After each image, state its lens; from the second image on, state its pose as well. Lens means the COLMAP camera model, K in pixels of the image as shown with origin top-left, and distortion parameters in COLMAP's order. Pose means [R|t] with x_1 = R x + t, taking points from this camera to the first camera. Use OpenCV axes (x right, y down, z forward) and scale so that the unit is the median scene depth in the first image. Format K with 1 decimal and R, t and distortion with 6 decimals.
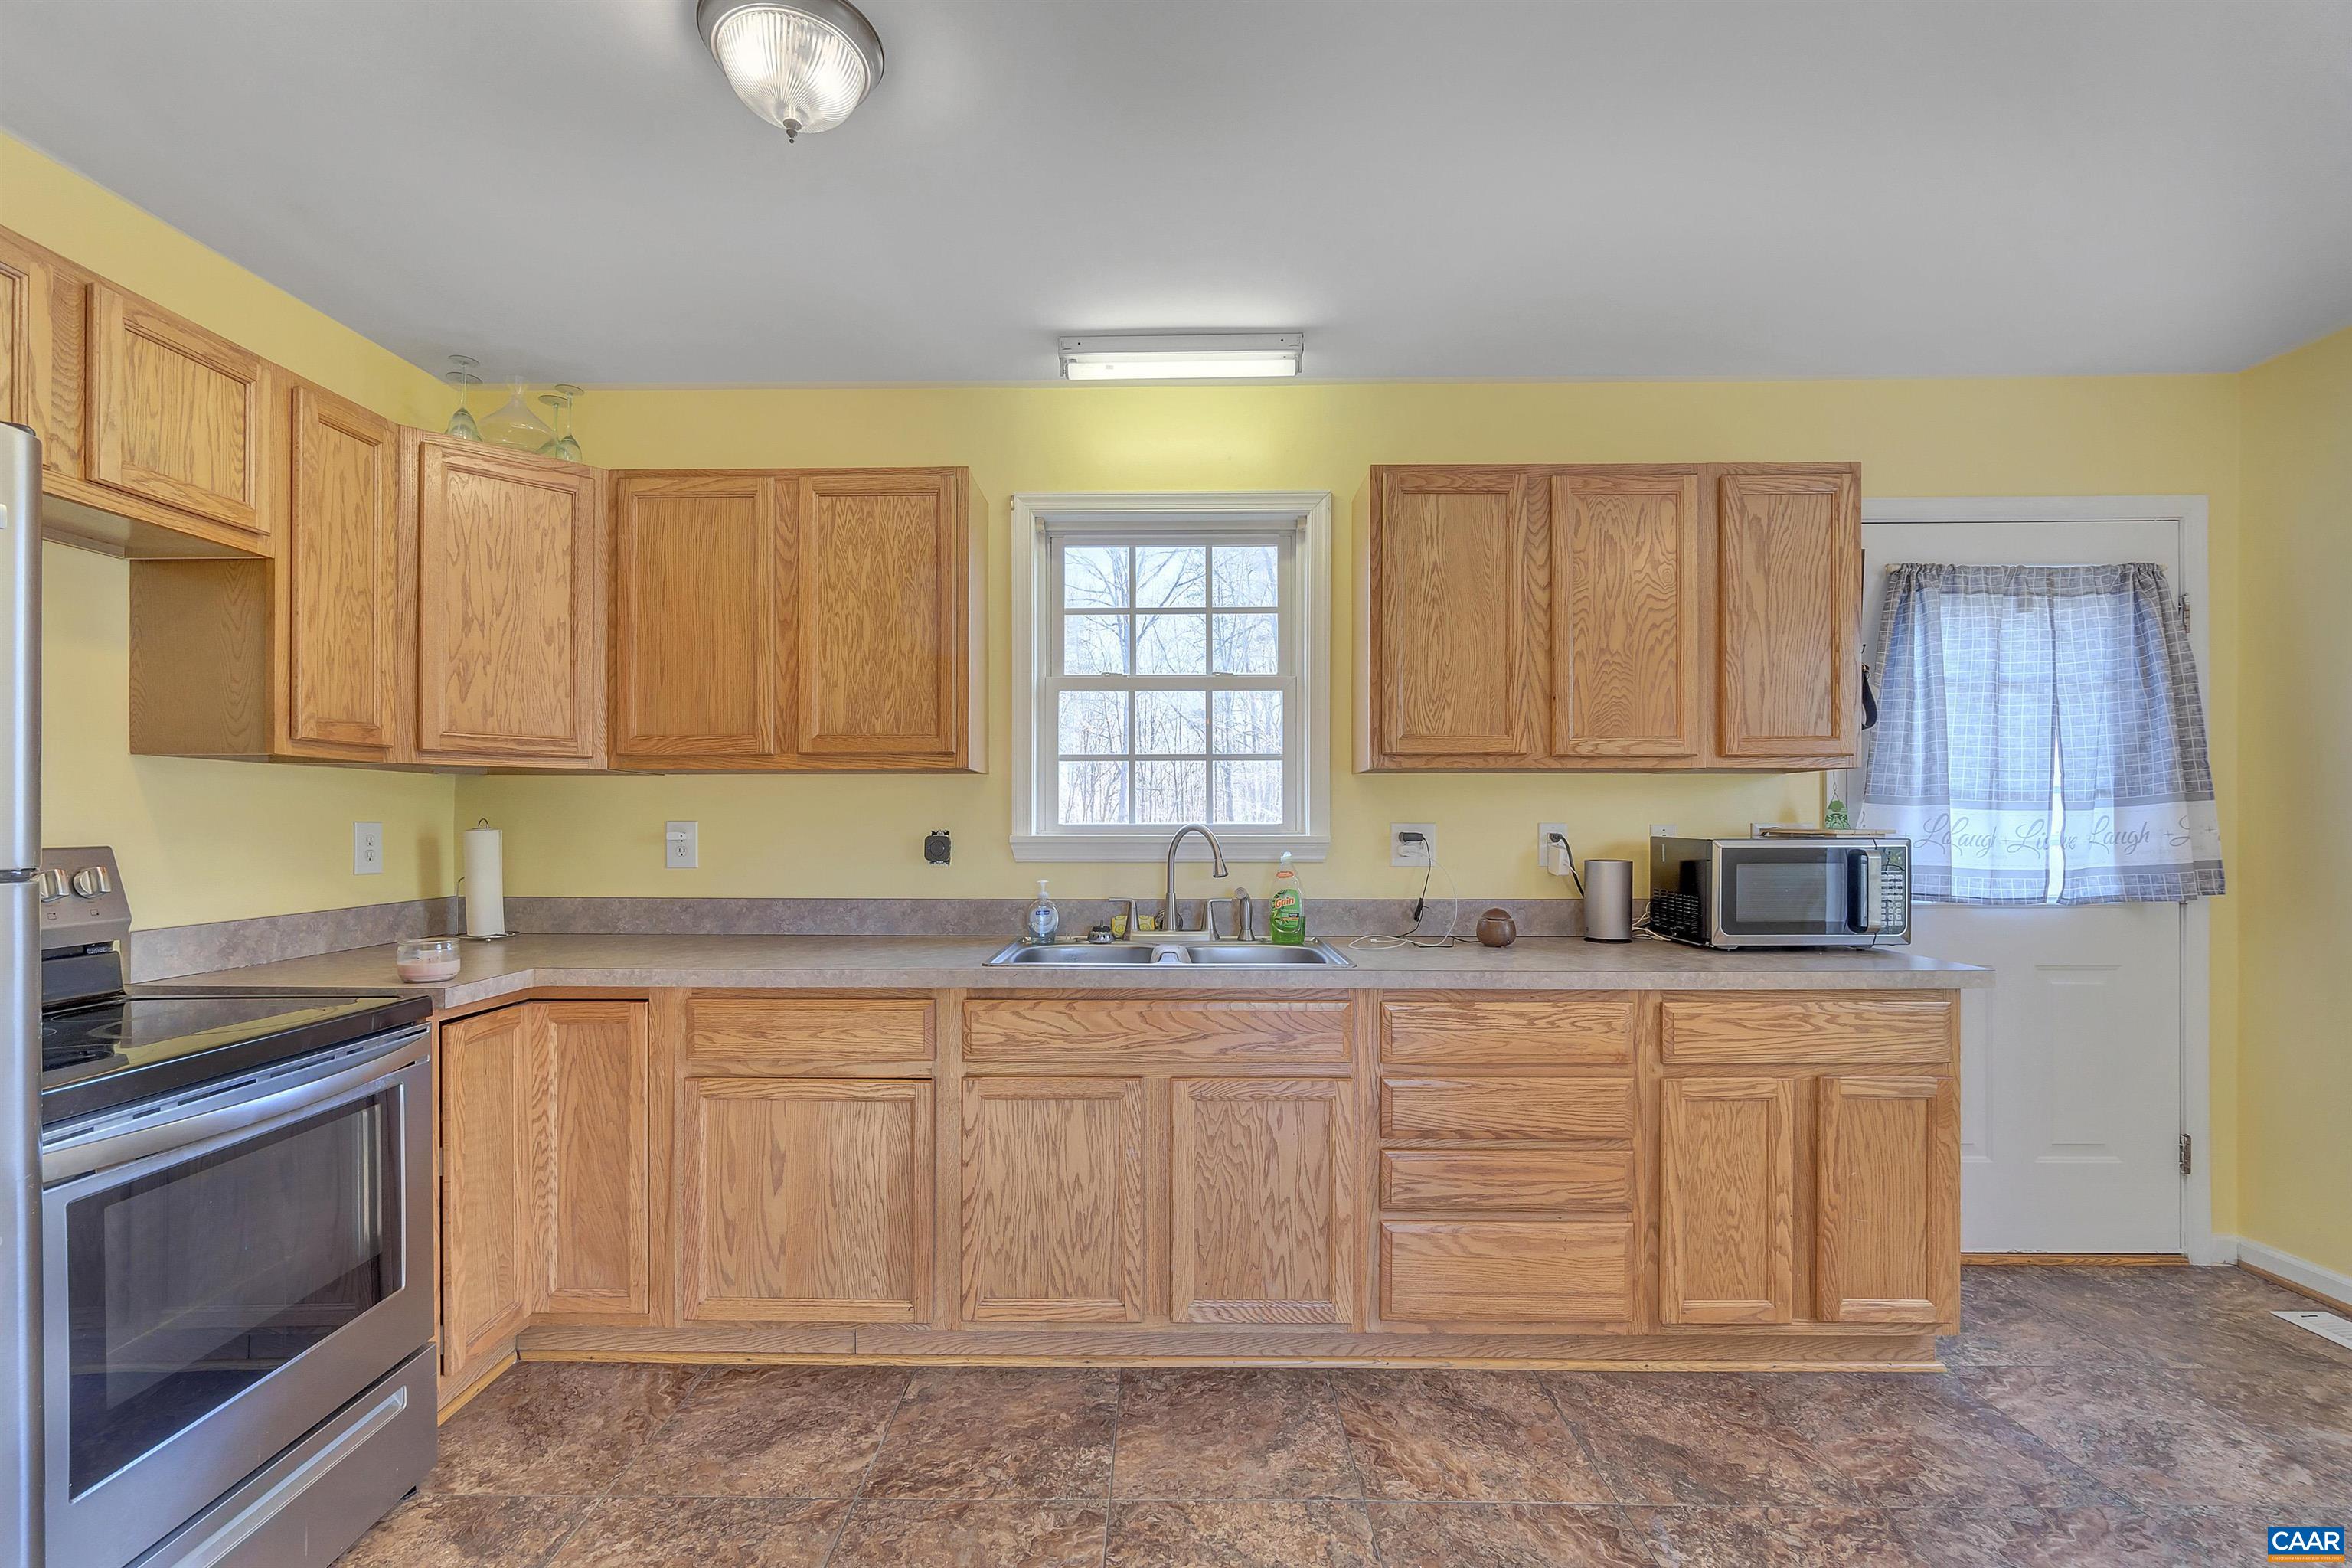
lens RADIAL K [[1015.4, 0, 1136.1], [0, 1015.4, 831.4], [0, 0, 1]] dist [-0.008441, 0.000628]
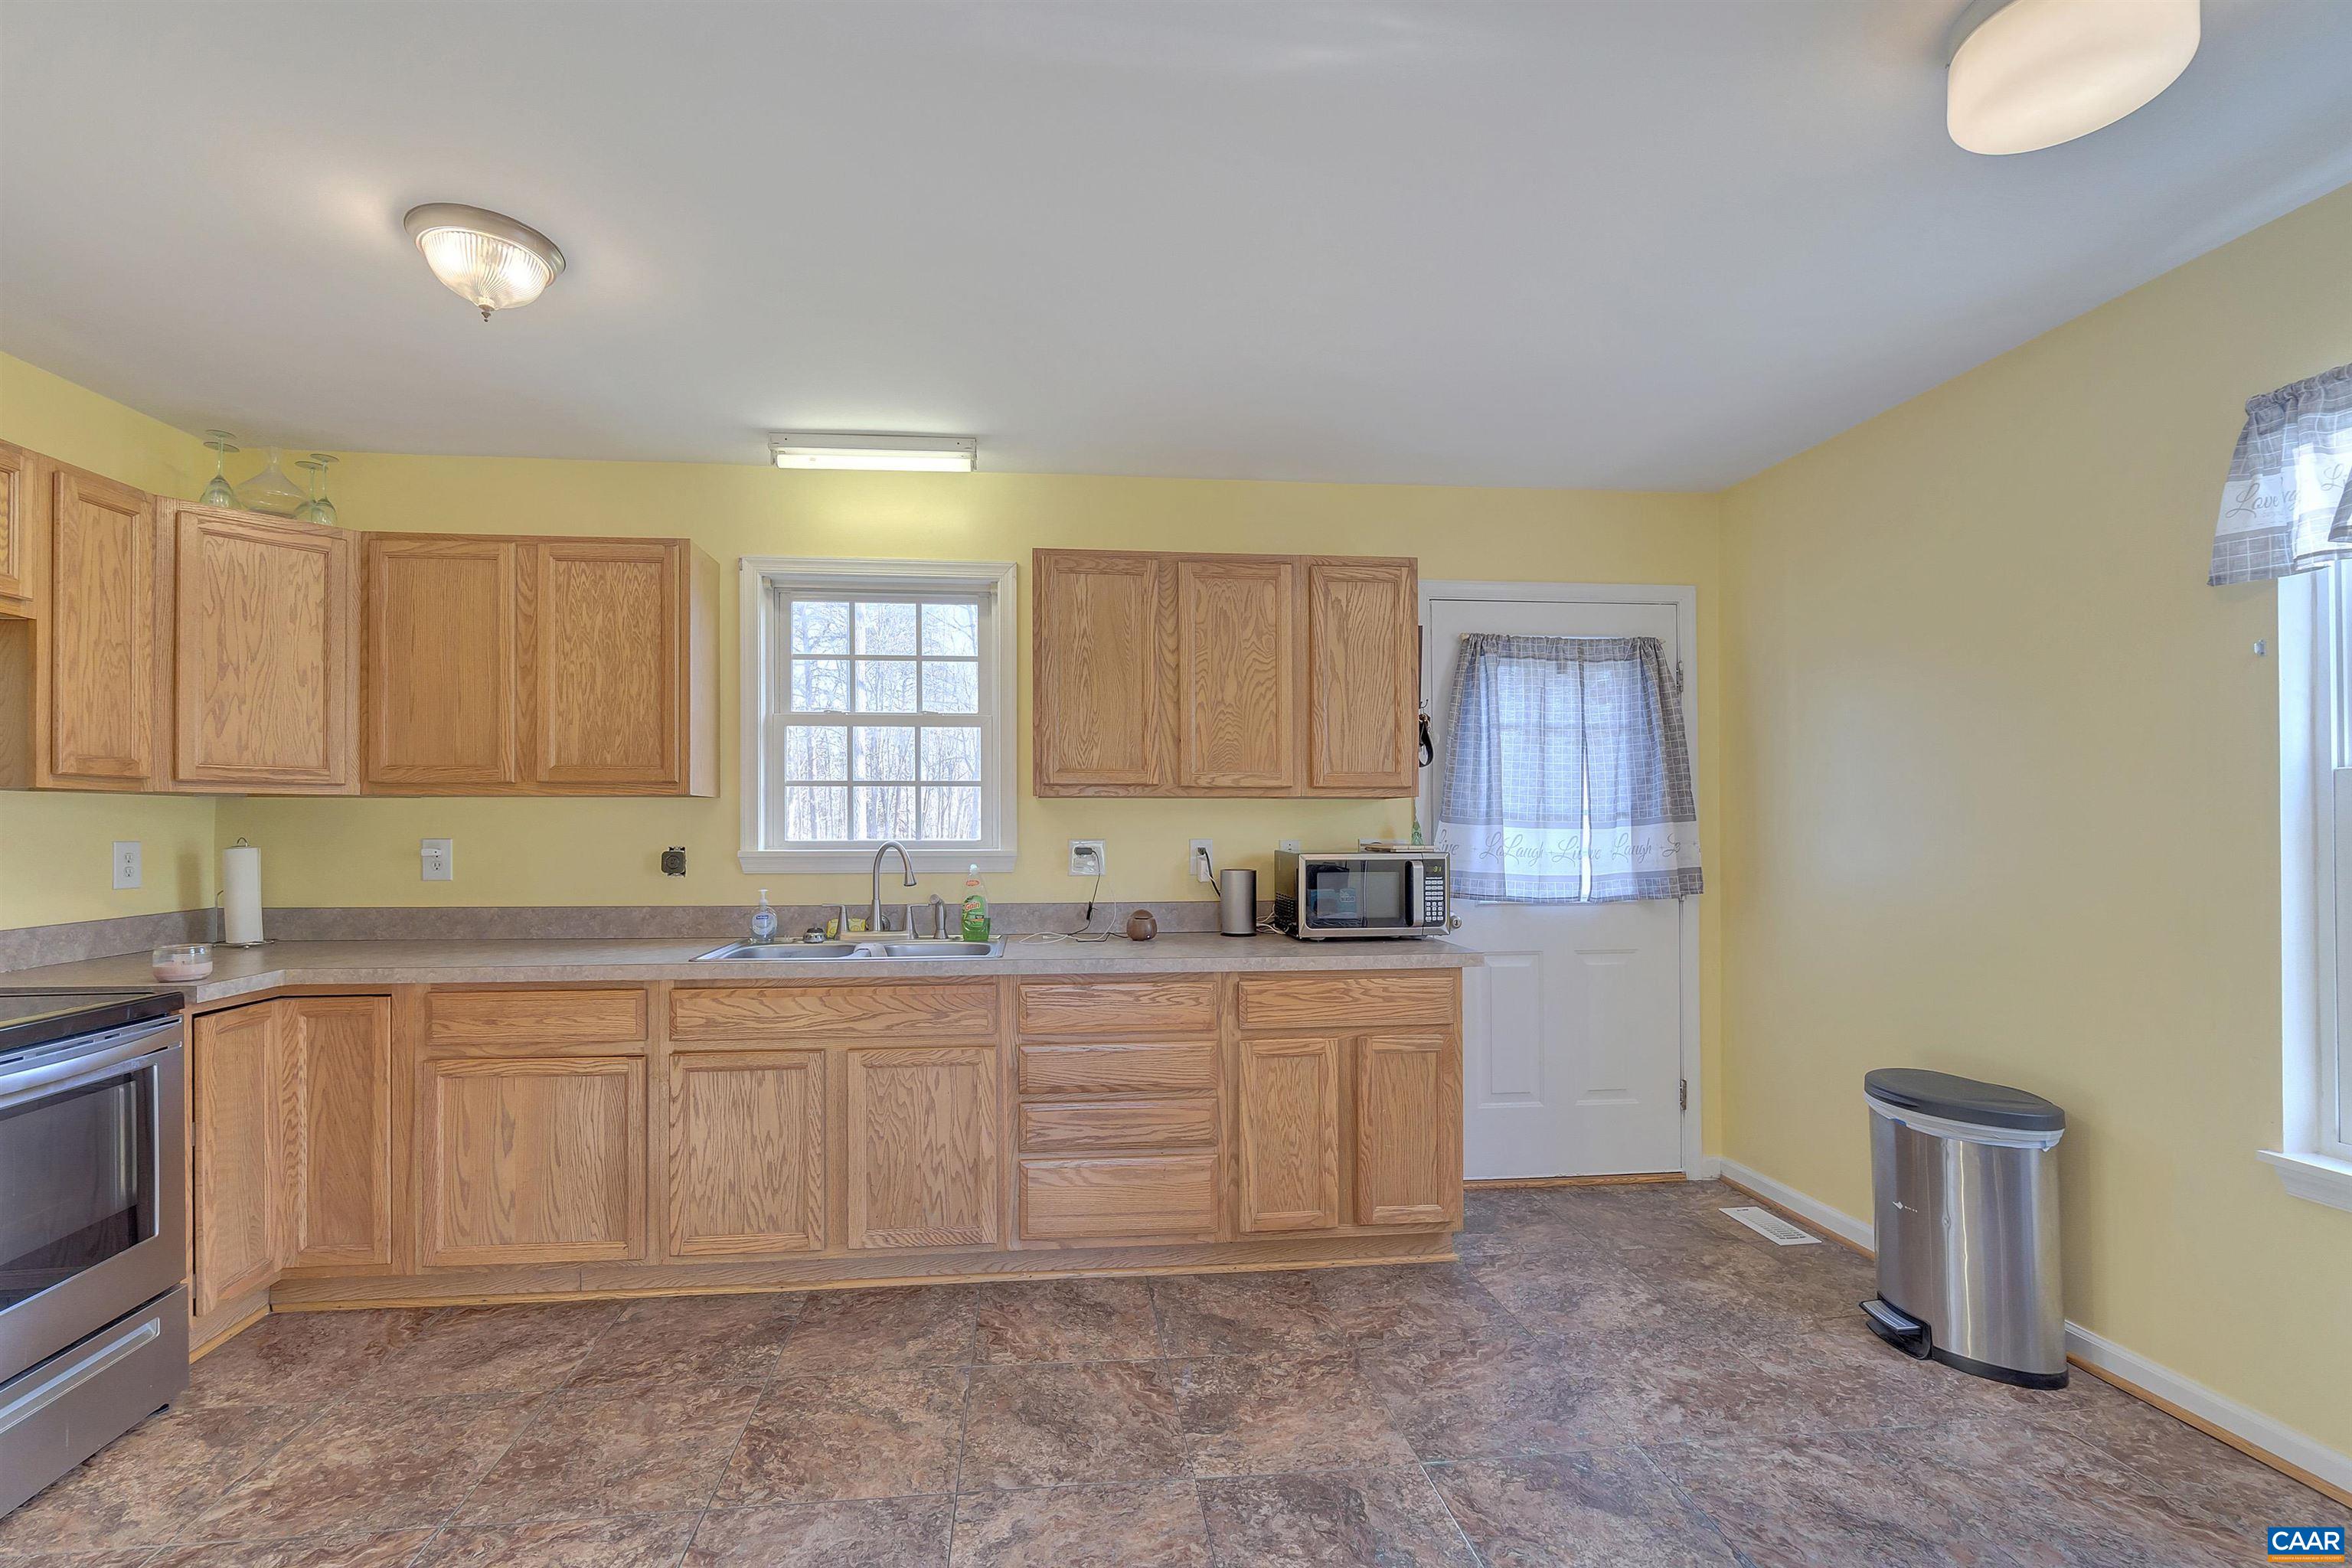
lens RADIAL K [[1034.3, 0, 1131.6], [0, 1034.3, 831.5], [0, 0, 1]] dist [-0.009609, 0.001217]
pose [[0.992677, -0.000822, 0.120796, 0.219994], [0.001092, 0.999997, -0.002171, -0.018458], [-0.120794, 0.002287, 0.992675, -0.277884]]
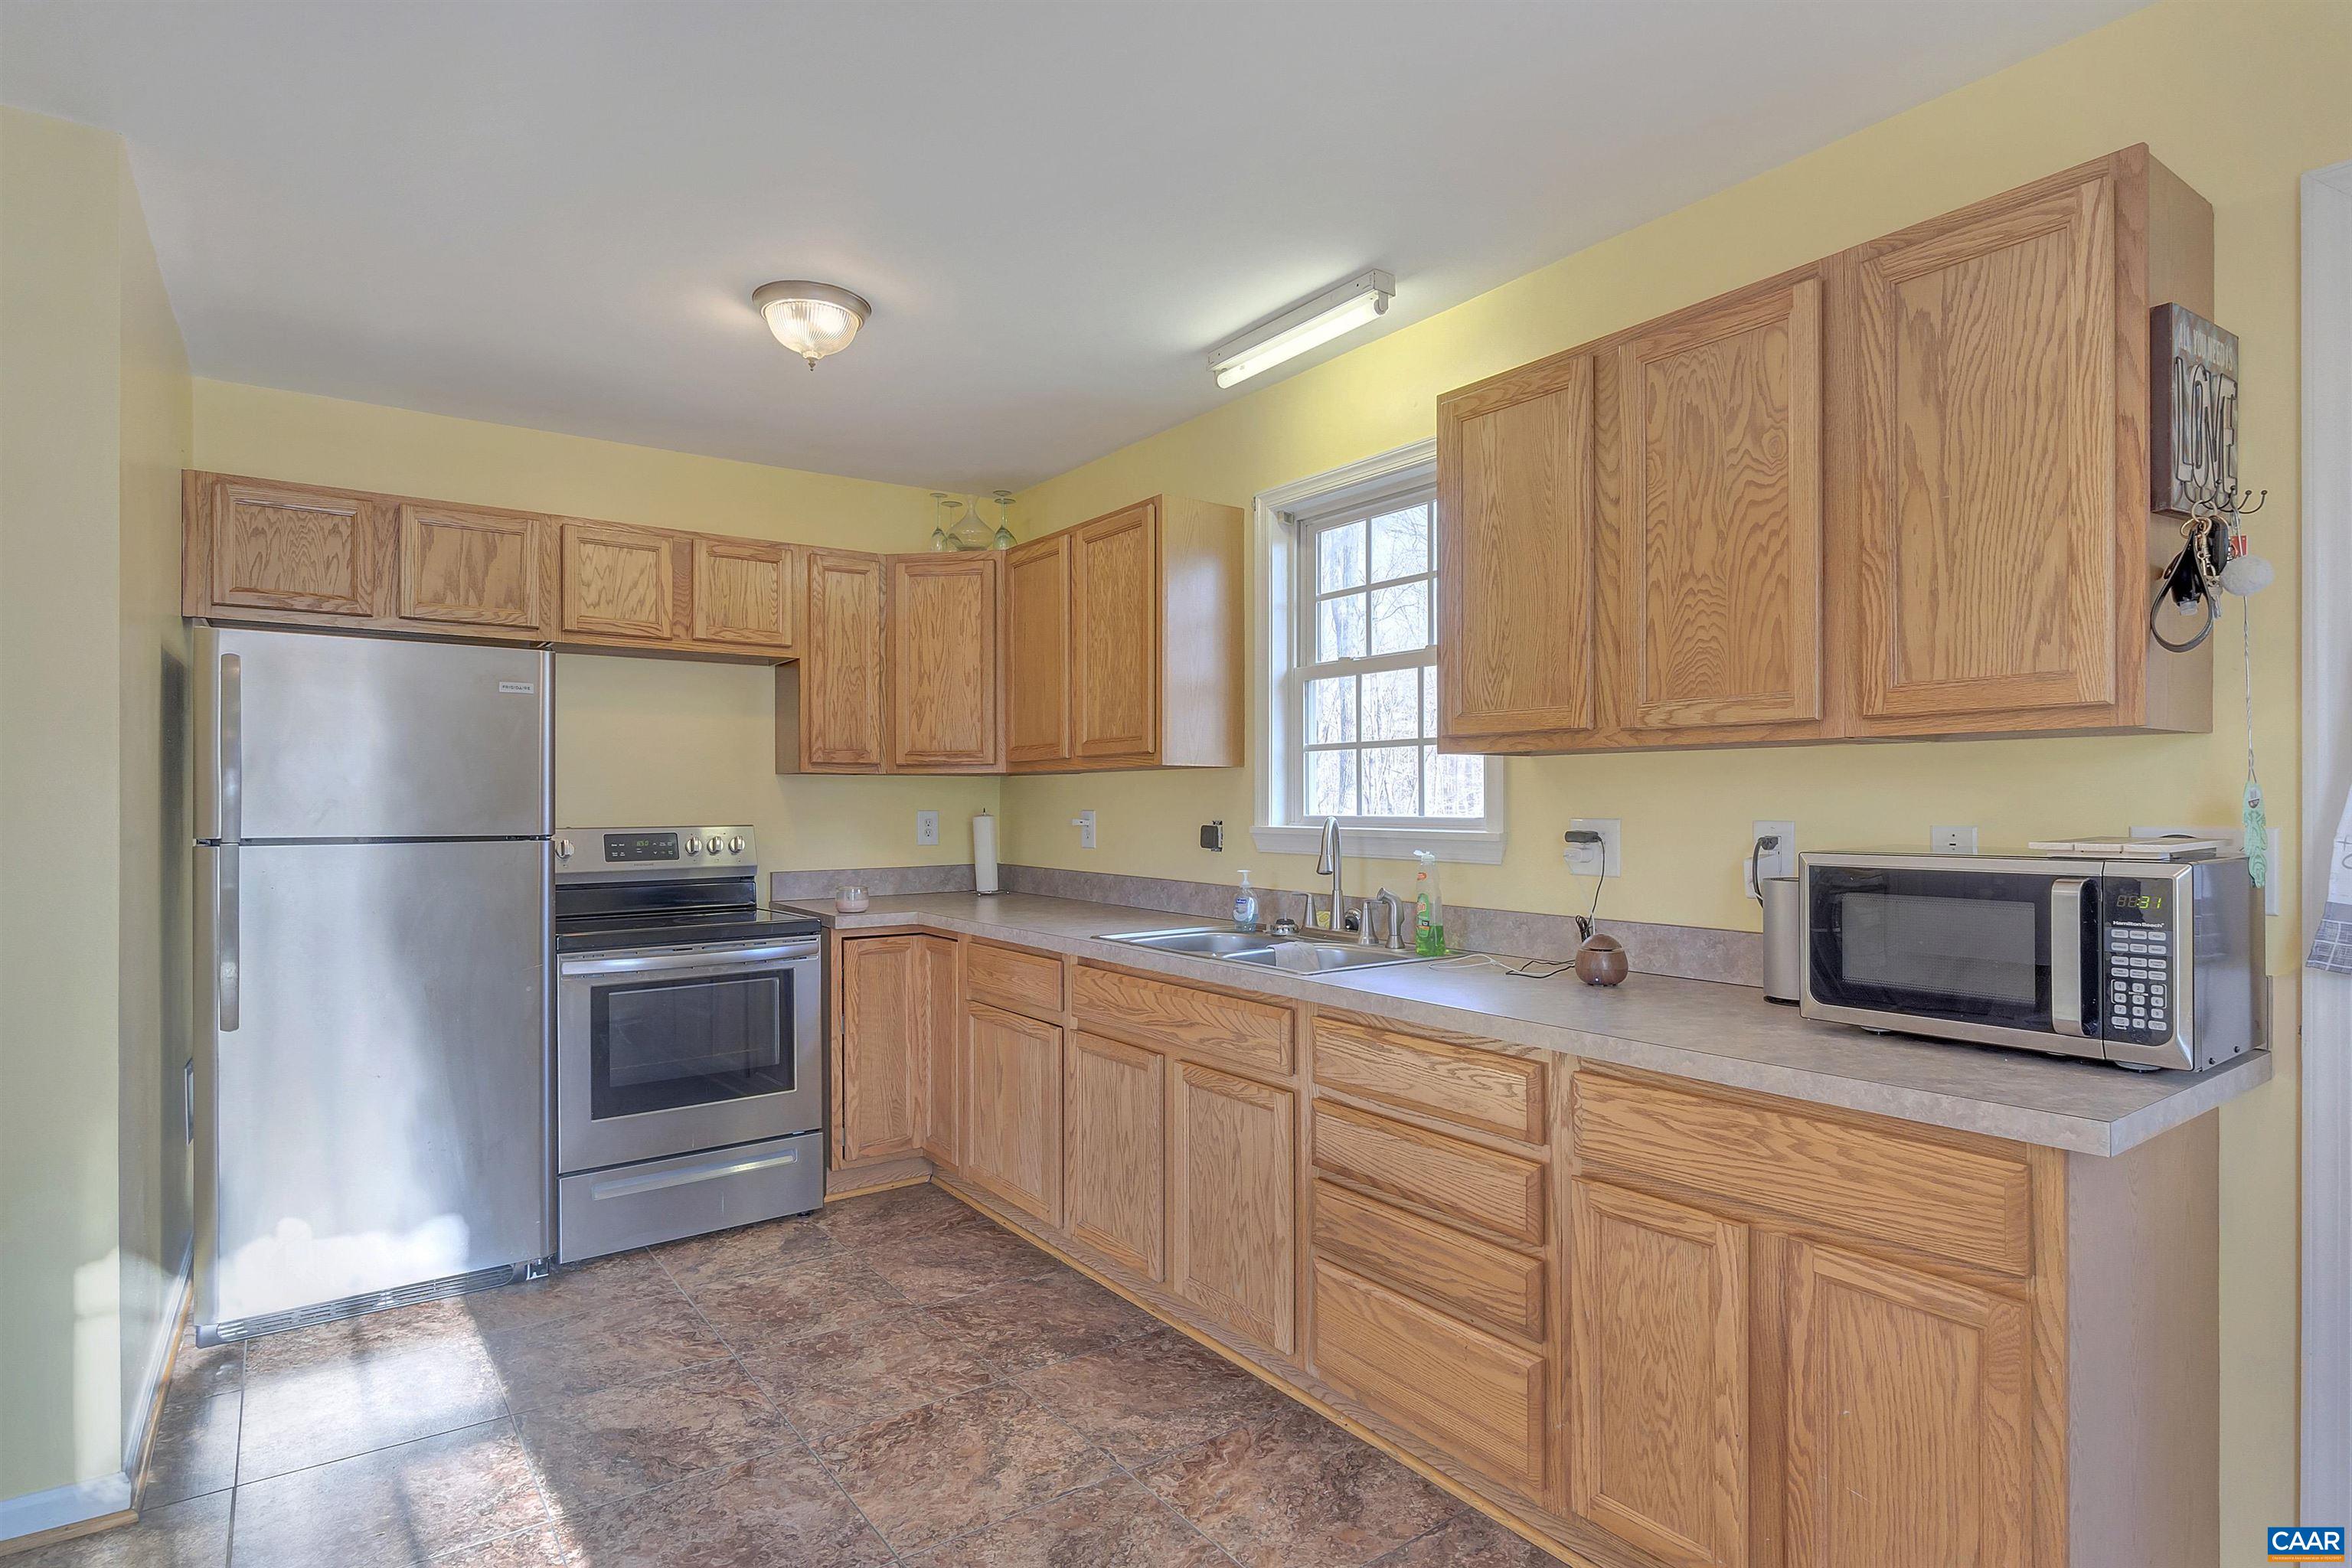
lens RADIAL K [[1223.9, 0, 1177.8], [0, 1223.9, 821.7], [0, 0, 1]] dist [-0.003864, -0.000863]
pose [[0.594197, 0.013665, -0.804203, 1.026364], [-0.005604, 0.999902, 0.012849, -0.019972], [0.804300, -0.003128, 0.594215, 0.241150]]
